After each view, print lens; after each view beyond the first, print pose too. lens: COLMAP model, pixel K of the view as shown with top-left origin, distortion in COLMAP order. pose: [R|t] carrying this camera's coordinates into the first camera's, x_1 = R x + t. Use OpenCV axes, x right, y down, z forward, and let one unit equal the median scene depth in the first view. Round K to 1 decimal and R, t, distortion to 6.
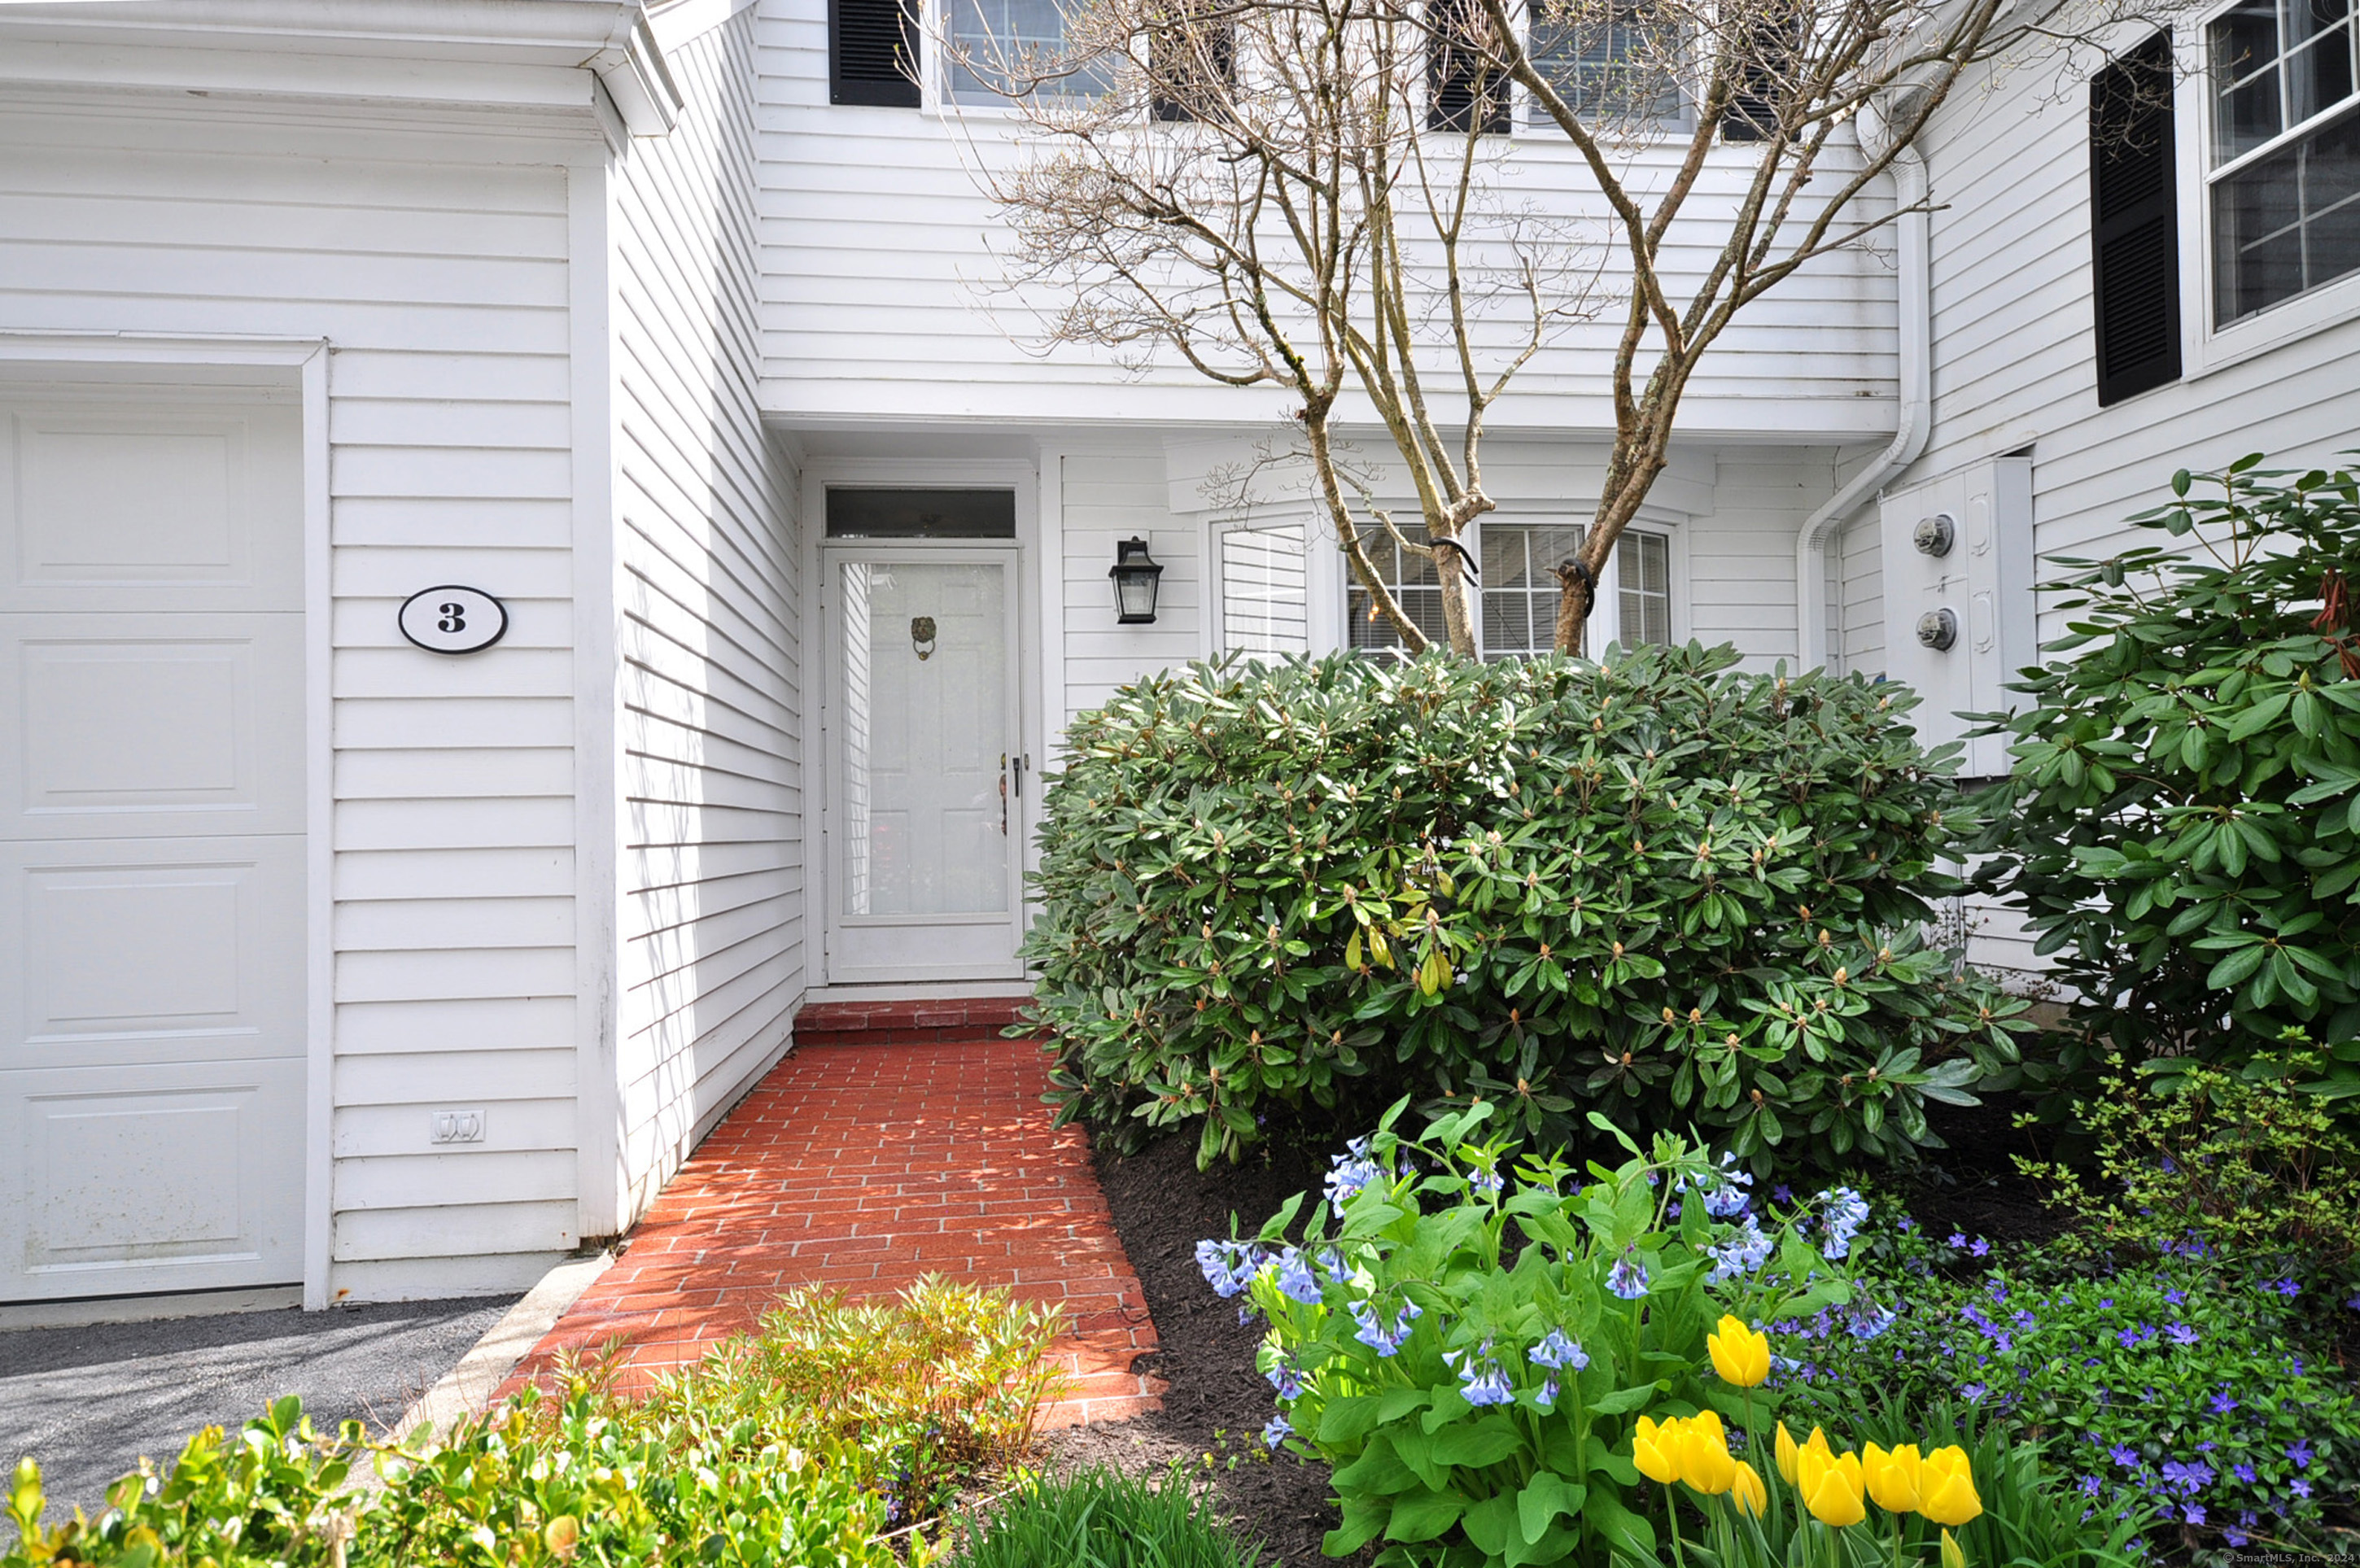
lens RADIAL K [[1479.4, 0, 1130.3], [0, 1479.4, 784.7], [0, 0, 1]] dist [-0.005836, 0.044475]
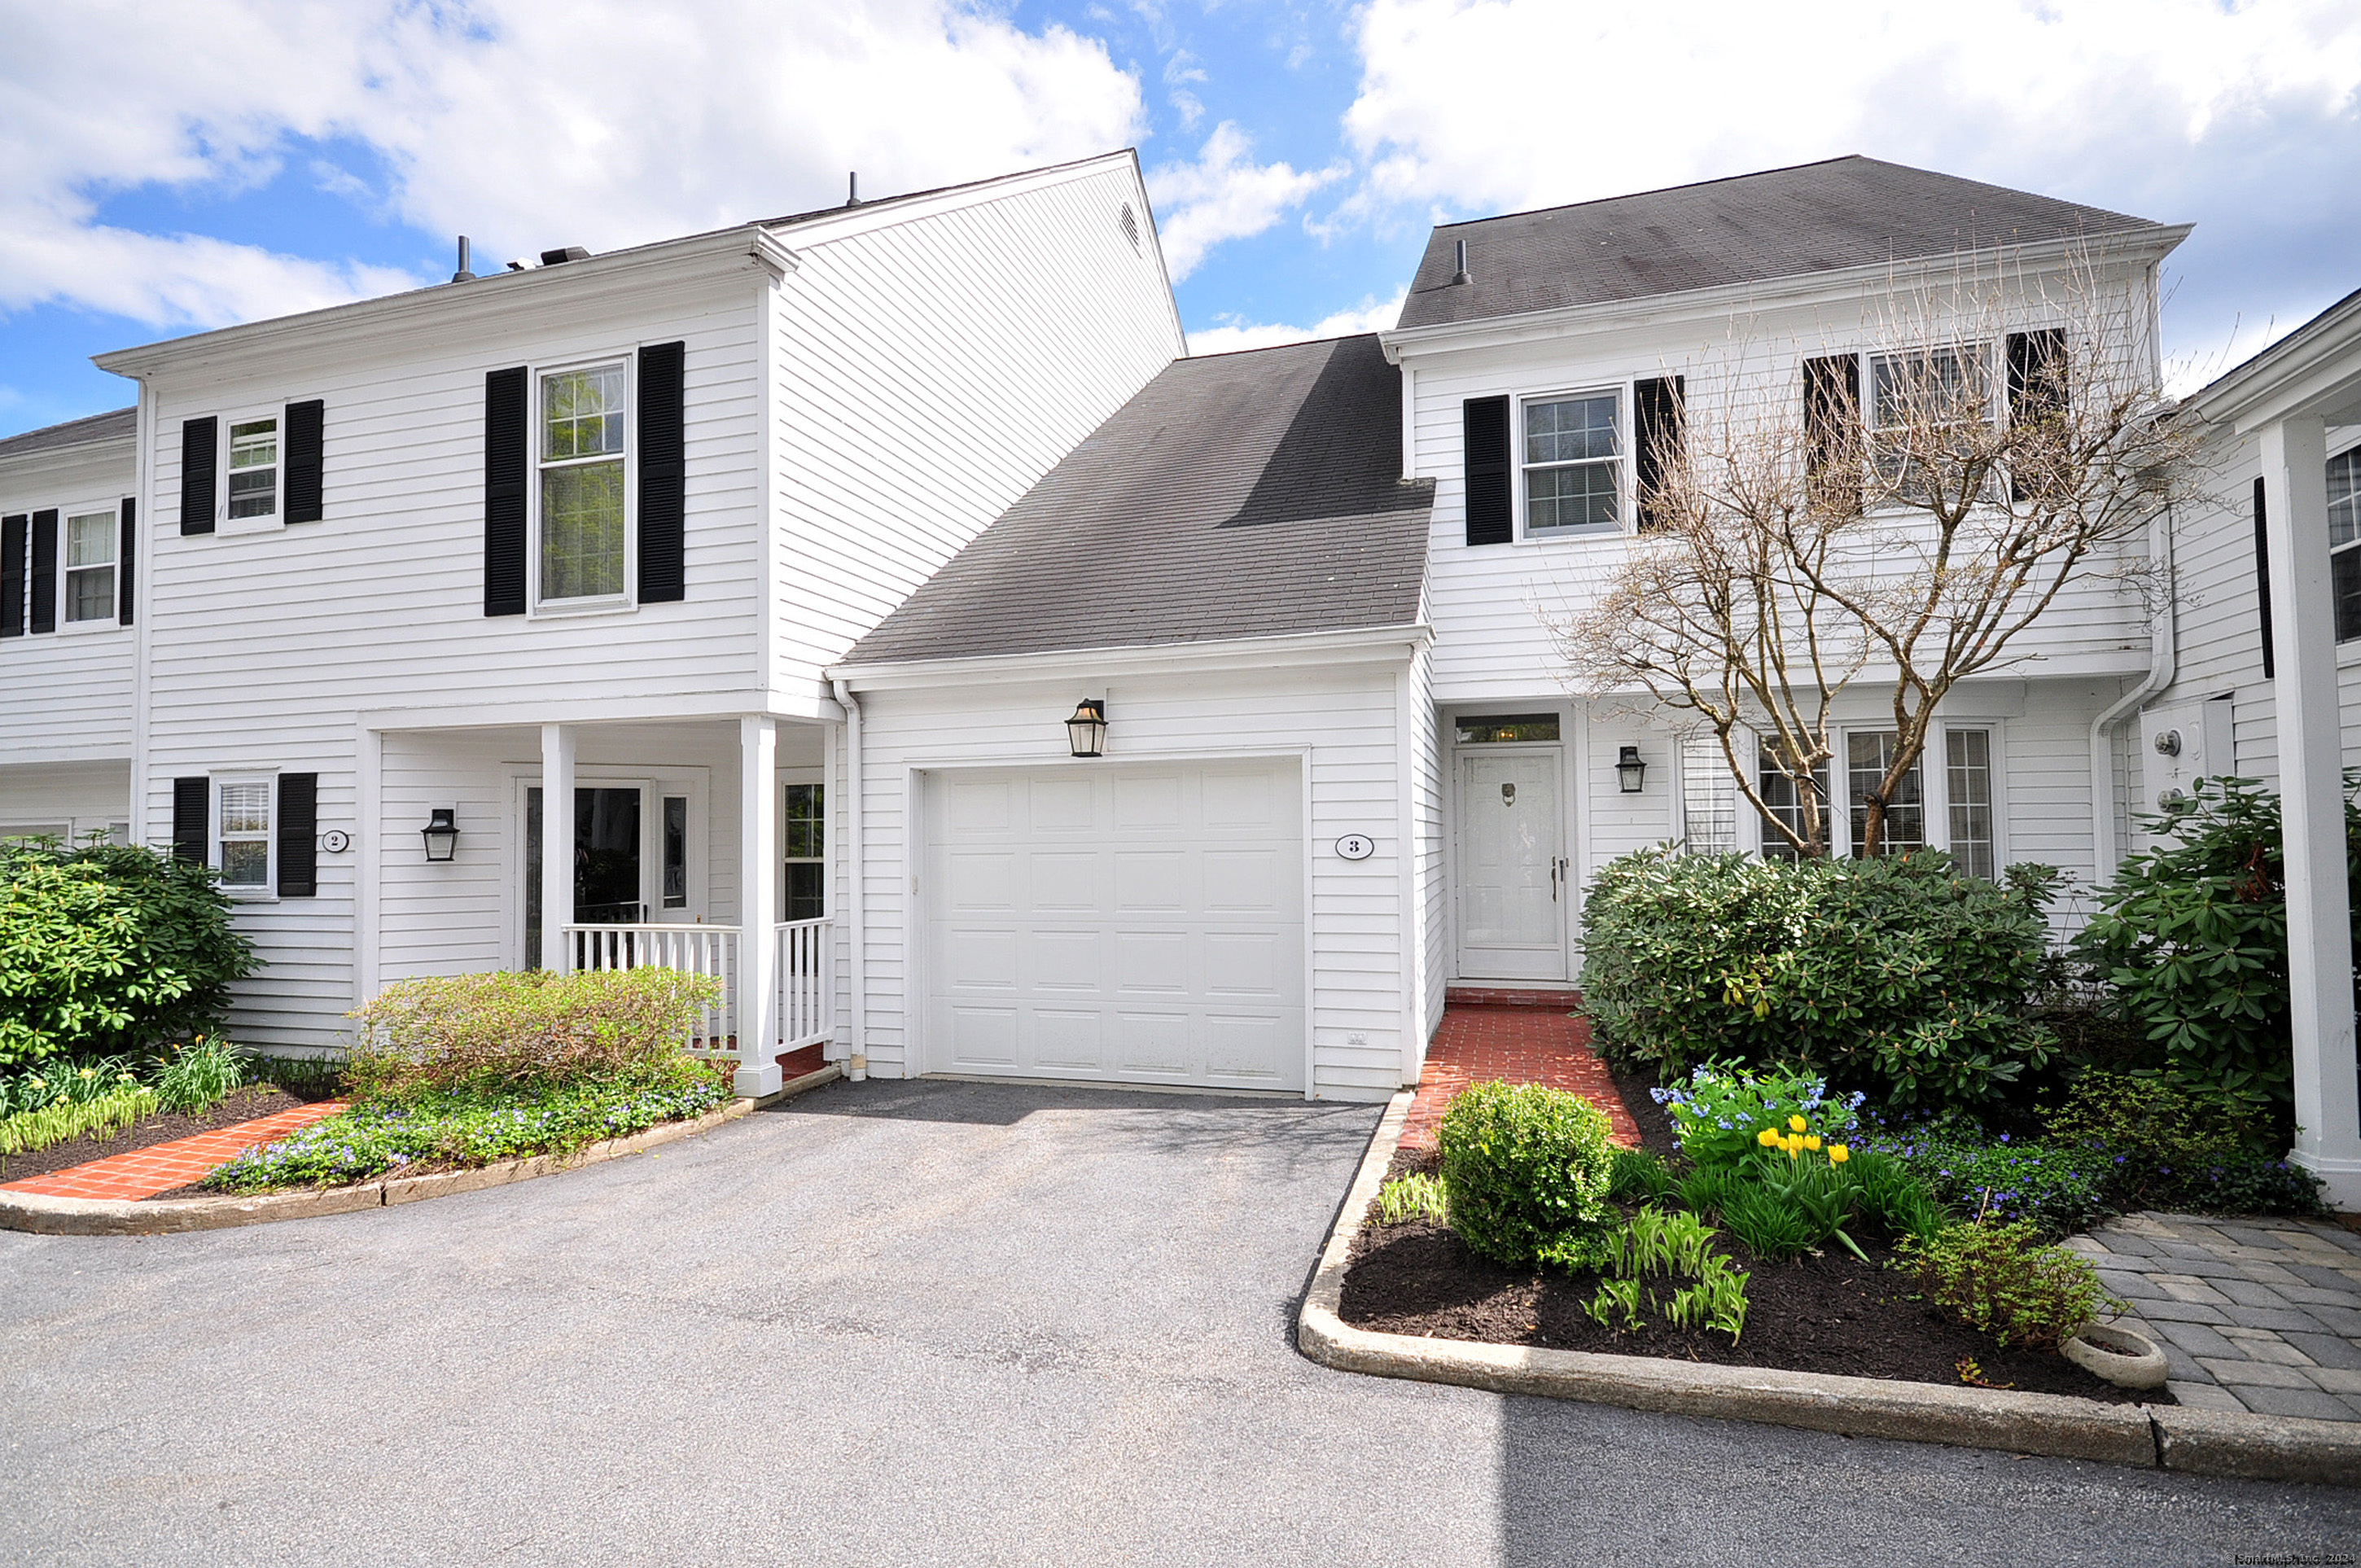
lens RADIAL K [[1133.3, 0, 1180.5], [0, 1133.3, 784.0], [0, 0, 1]] dist [0.018375, -0.000006]
pose [[0.931110, -0.003541, -0.364722, -0.004350], [0.000420, 0.999963, -0.008638, -0.217280], [0.364739, 0.007890, 0.931076, -1.063411]]
